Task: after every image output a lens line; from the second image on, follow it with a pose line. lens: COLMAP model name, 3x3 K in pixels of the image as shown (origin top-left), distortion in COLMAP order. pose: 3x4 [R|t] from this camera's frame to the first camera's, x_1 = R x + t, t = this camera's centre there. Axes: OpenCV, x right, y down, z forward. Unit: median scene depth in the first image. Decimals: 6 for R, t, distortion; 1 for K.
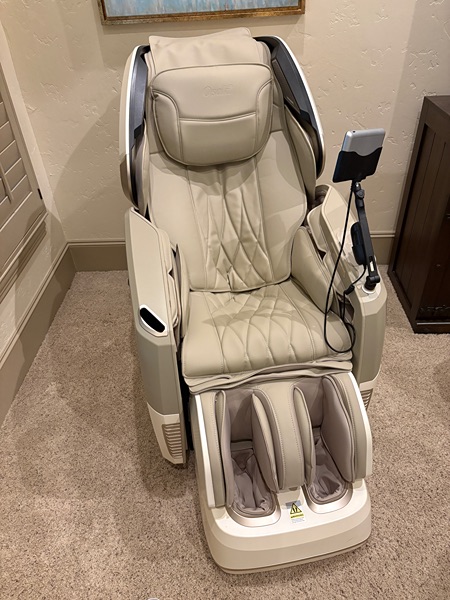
lens RADIAL K [[440.2, 0, 218.4], [0, 440.2, 297.5], [0, 0, 1]] dist [0.032128, -0.001511]
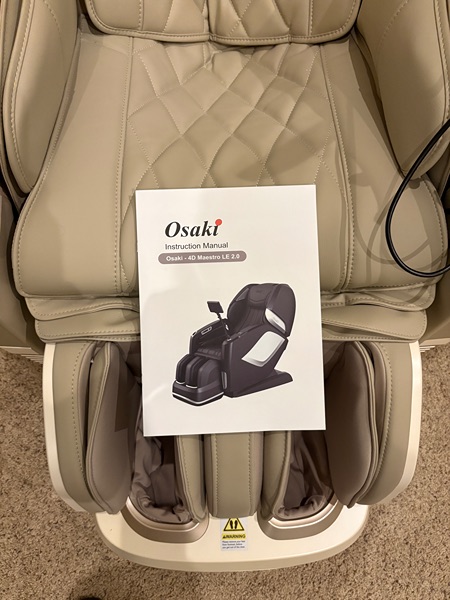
lens RADIAL K [[475.7, 0, 225.0], [0, 475.7, 300.0], [0, 0, 1]] dist [0.030290, -0.002180]
pose [[0.987339, 0.158405, 0.008283, 0.083611], [-0.136113, 0.819267, 0.557023, -0.072587], [0.081449, -0.551098, 0.830456, 0.487647]]
